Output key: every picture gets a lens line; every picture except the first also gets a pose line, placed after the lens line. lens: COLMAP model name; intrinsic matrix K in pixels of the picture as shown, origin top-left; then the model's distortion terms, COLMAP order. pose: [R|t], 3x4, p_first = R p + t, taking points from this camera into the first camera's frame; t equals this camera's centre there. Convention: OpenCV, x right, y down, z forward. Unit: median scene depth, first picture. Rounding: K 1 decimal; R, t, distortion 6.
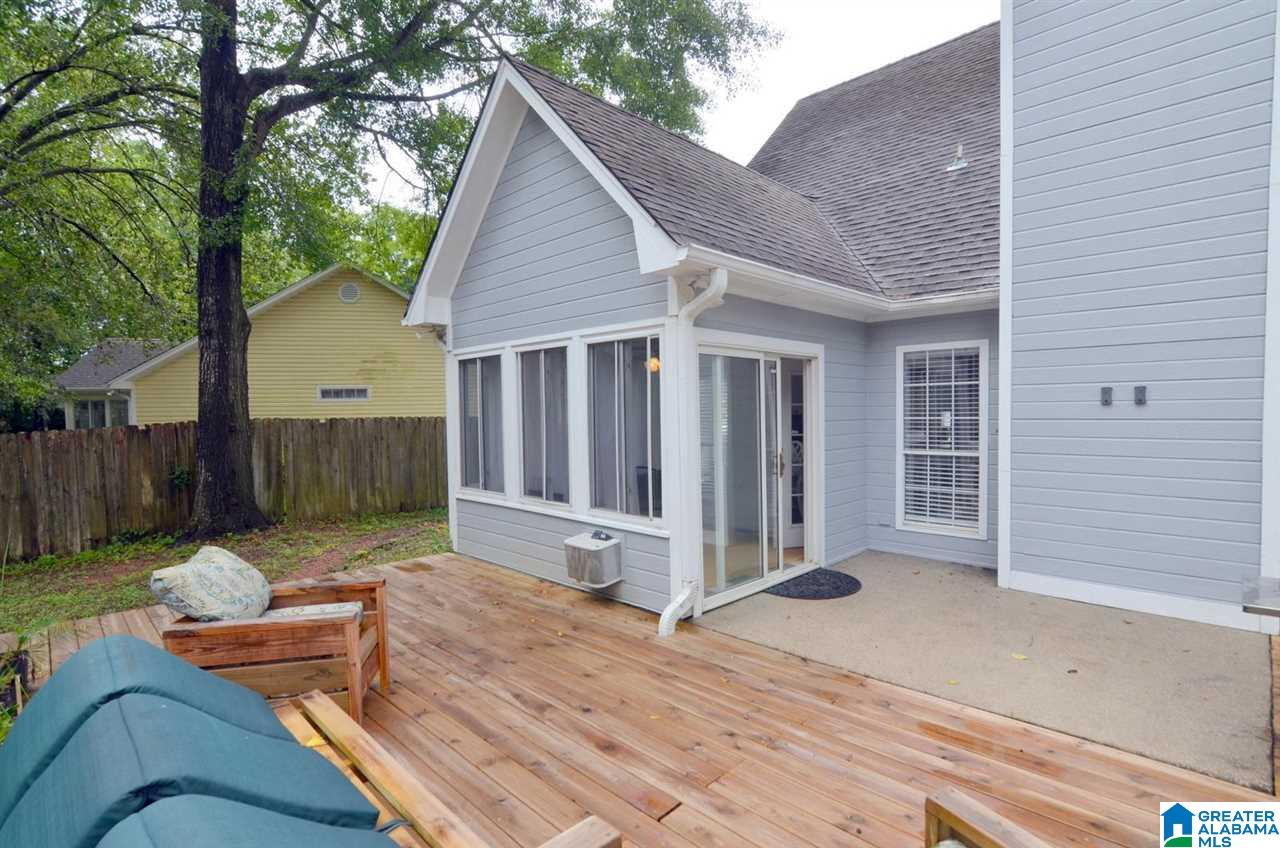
lens RADIAL K [[621.1, 0, 644.1], [0, 621.1, 428.4], [0, 0, 1]] dist [-0.036081, 0.015123]
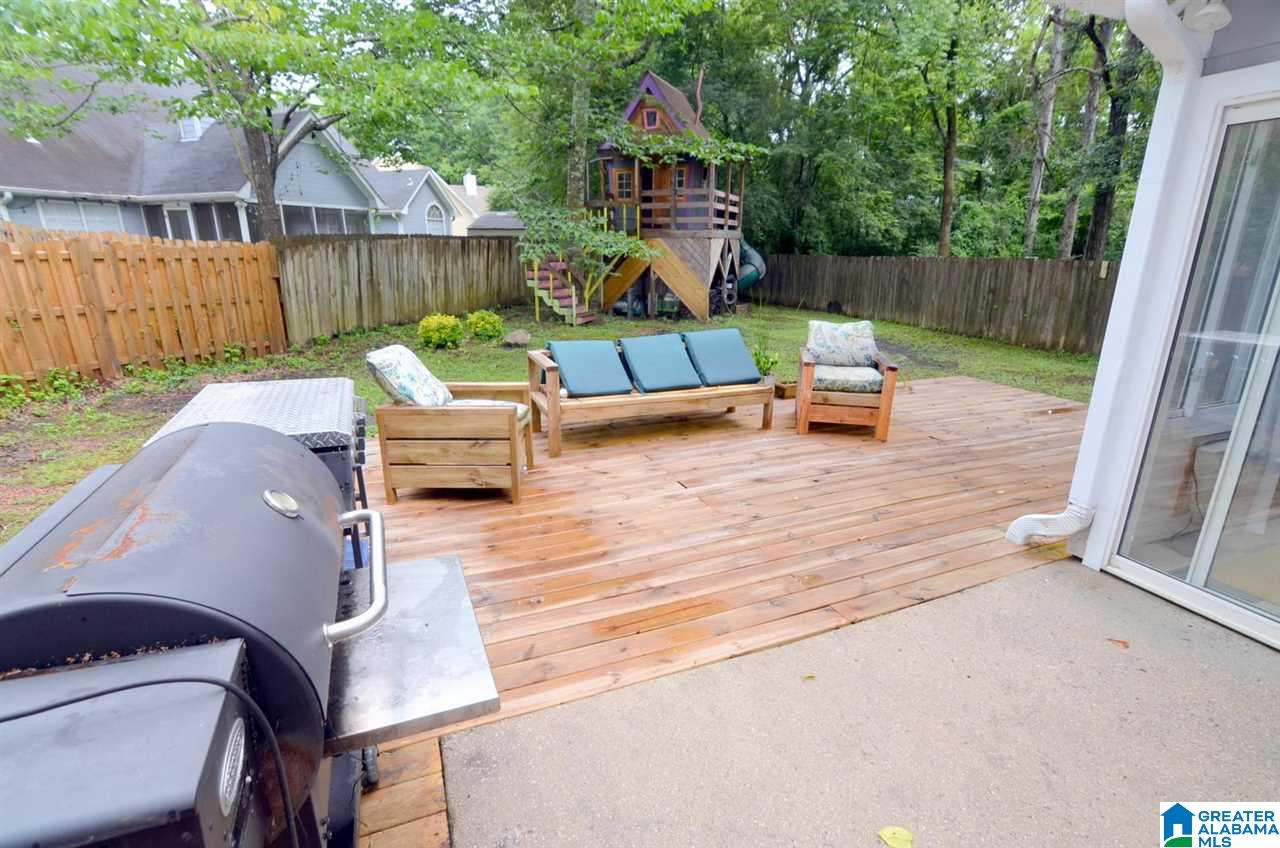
lens RADIAL K [[621.1, 0, 644.1], [0, 621.1, 428.4], [0, 0, 1]] dist [-0.036081, 0.015123]
pose [[-0.379062, 0.273640, -0.883987, 0.780430], [-0.028406, 0.951387, 0.306685, -0.021389], [0.924935, 0.141363, -0.352862, 0.750993]]
